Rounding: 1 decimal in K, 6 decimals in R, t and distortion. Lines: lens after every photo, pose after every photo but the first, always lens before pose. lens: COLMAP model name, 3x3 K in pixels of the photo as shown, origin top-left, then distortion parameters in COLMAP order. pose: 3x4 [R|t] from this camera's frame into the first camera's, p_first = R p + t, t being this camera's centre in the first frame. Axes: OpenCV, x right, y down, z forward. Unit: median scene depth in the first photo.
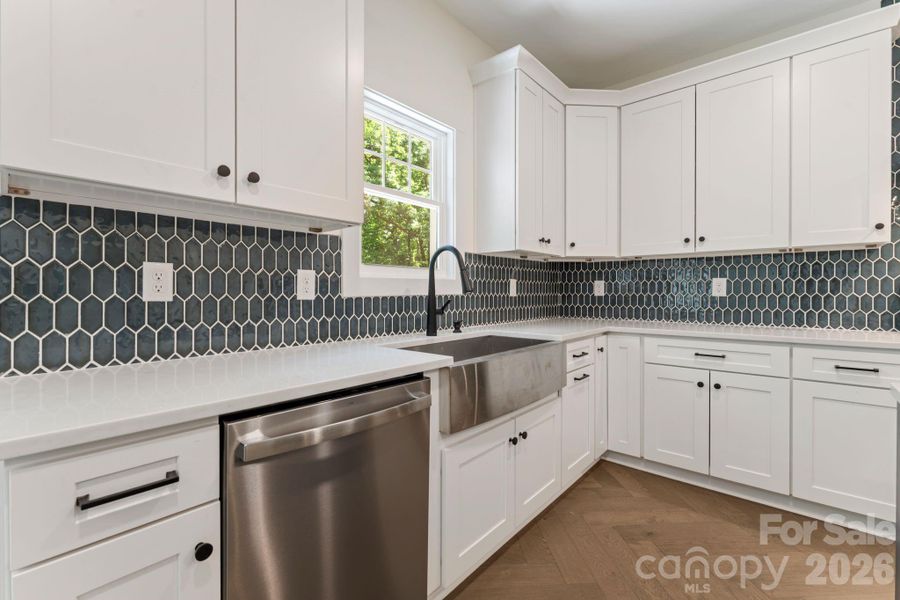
lens RADIAL K [[396.5, 0, 448.3], [0, 396.5, 292.5], [0, 0, 1]] dist [-0.001387, -0.000831]
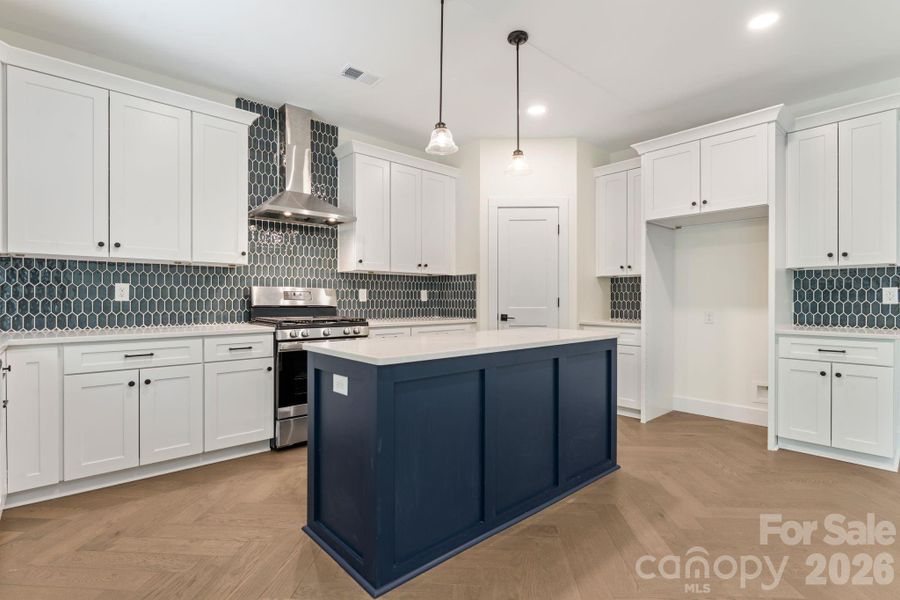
lens RADIAL K [[434.8, 0, 450.9], [0, 434.8, 300.4], [0, 0, 1]] dist [0.001842, -0.000987]
pose [[0.124150, -0.006171, 0.992244, -0.434527], [-0.000621, 0.999980, 0.006296, 0.000341], [-0.992263, -0.001398, 0.124144, 0.006446]]
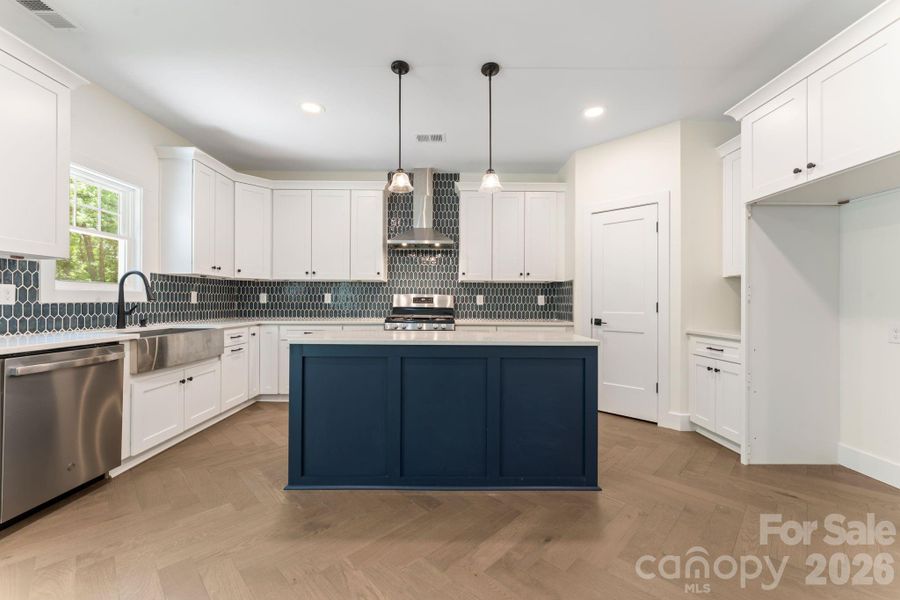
lens RADIAL K [[363.7, 0, 451.3], [0, 363.7, 301.1], [0, 0, 1]] dist [-0.000914, 0.000461]
pose [[0.751008, 0.004074, 0.660281, -0.010850], [-0.003543, 0.999991, -0.002140, 0.001345], [-0.660284, -0.000732, 0.751016, -0.856452]]
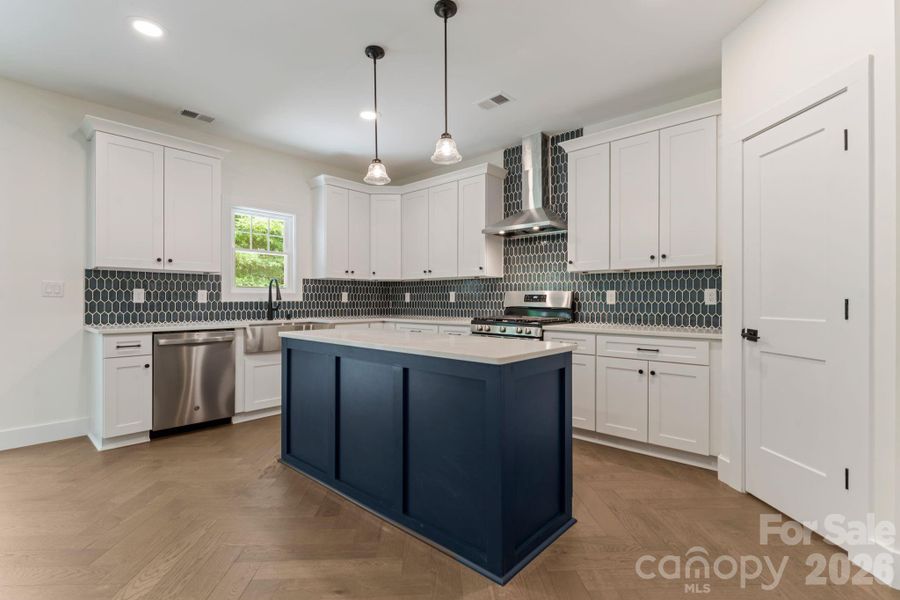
lens RADIAL K [[423.8, 0, 448.9], [0, 423.8, 298.4], [0, 0, 1]] dist [0.002161, 0.001130]
pose [[0.999608, 0.000248, -0.027993, 0.925046], [-0.000417, 0.999982, -0.006042, 0.004999], [0.027991, 0.006051, 0.999590, -1.161420]]
